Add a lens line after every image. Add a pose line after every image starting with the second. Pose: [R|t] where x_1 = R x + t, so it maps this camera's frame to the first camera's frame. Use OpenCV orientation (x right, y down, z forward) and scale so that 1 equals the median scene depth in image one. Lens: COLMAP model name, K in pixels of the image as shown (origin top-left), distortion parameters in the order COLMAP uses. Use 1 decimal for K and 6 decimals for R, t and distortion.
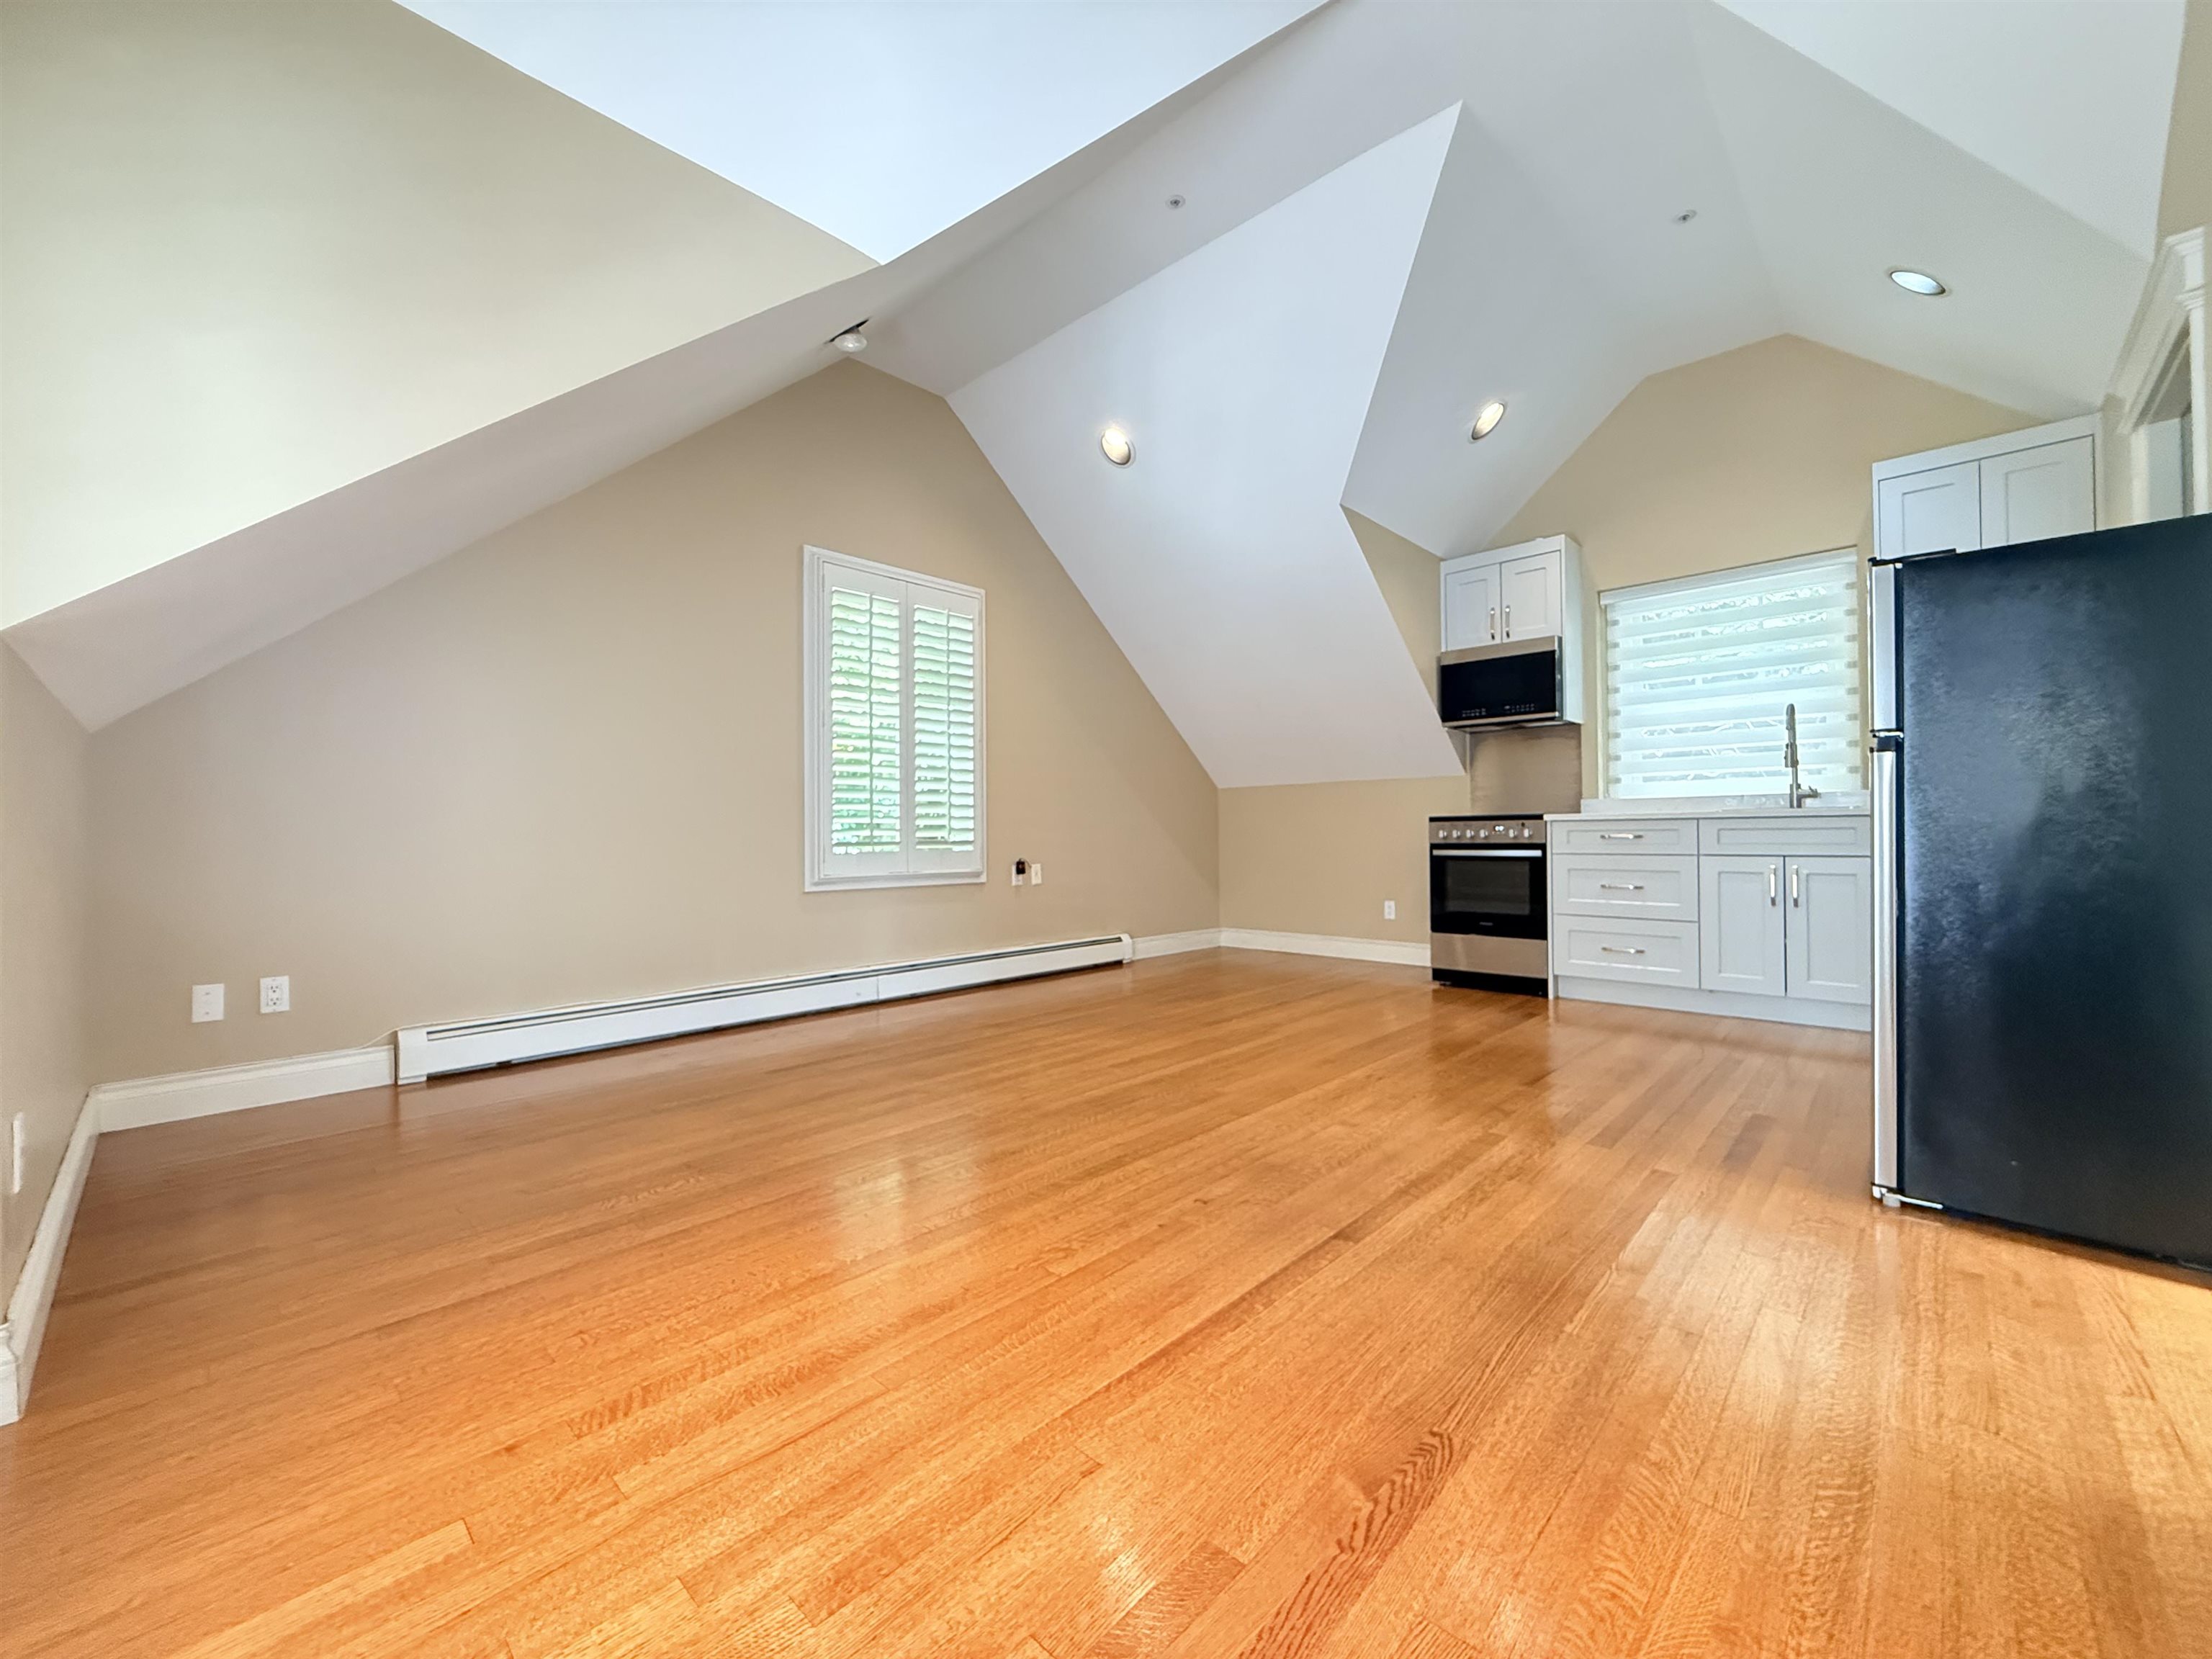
lens RADIAL K [[878.9, 0, 1092.7], [0, 878.9, 828.4], [0, 0, 1]] dist [-0.002191, -0.000043]
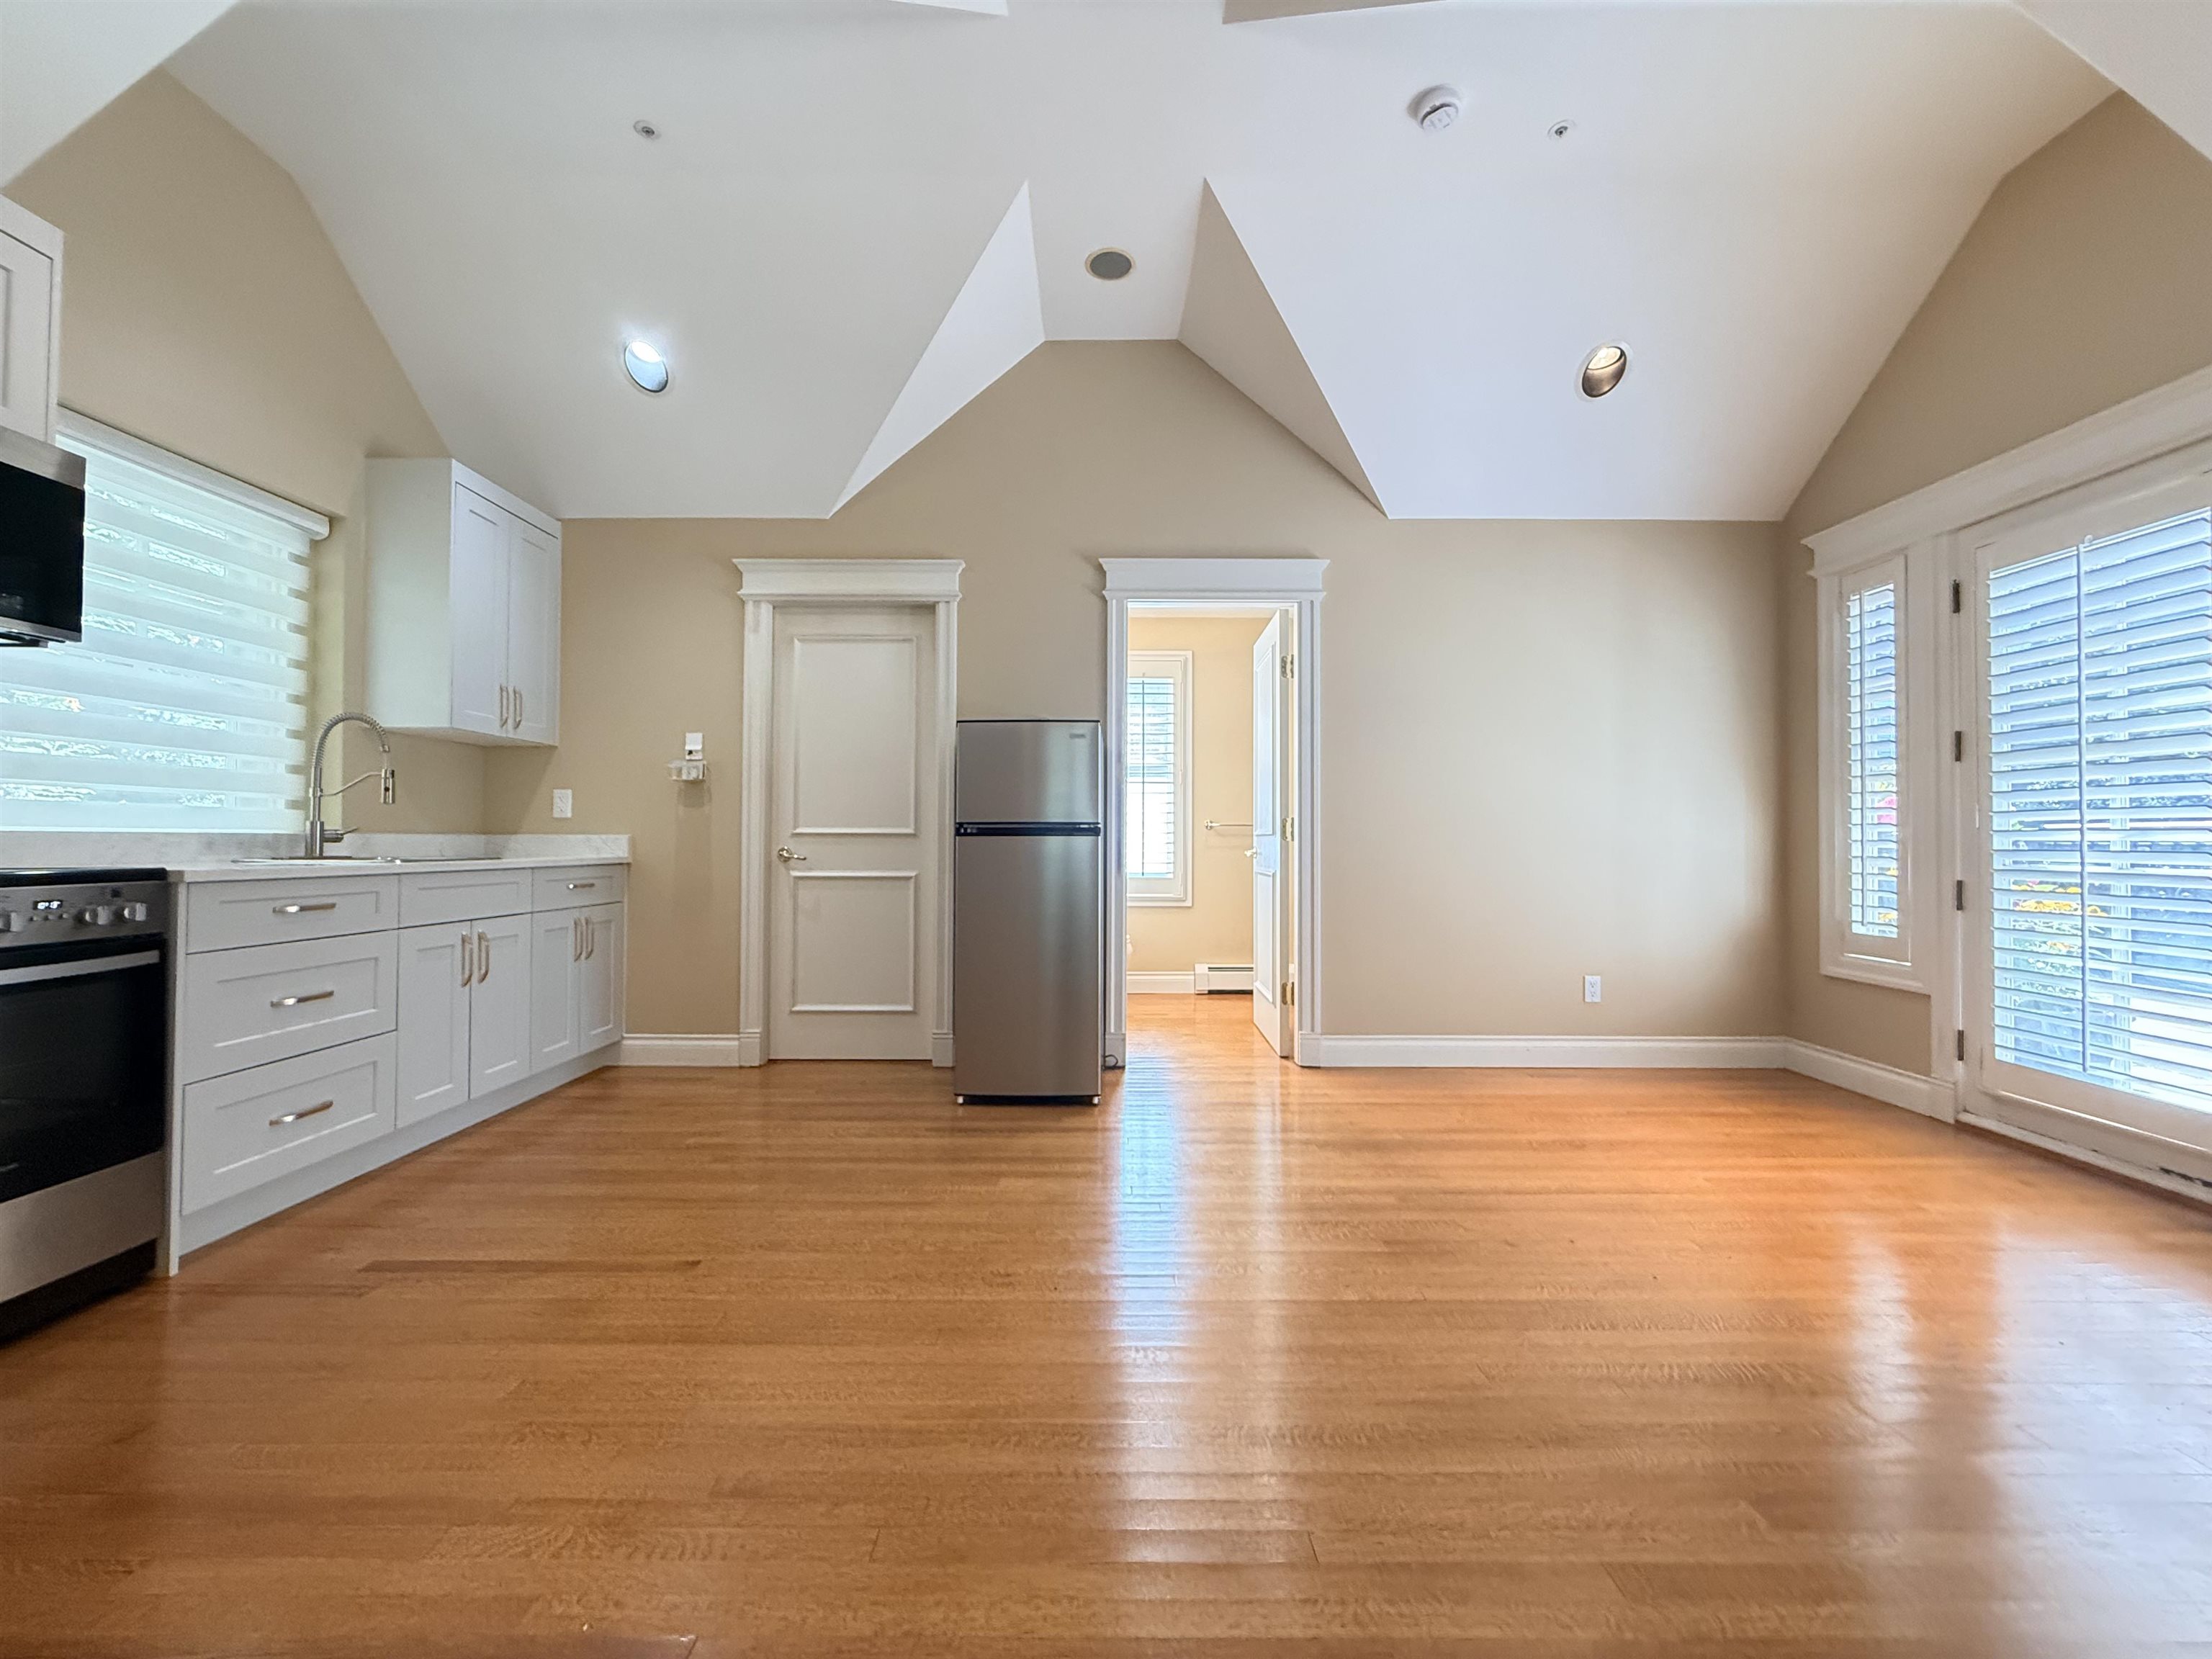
lens RADIAL K [[878.9, 0, 1098.6], [0, 878.9, 833.8], [0, 0, 1]] dist [-0.002191, -0.000043]
pose [[-0.698642, 0.014711, 0.715321, -0.135996], [-0.001486, 0.999757, -0.022012, -0.024075], [-0.715470, -0.016441, -0.698450, 0.948336]]
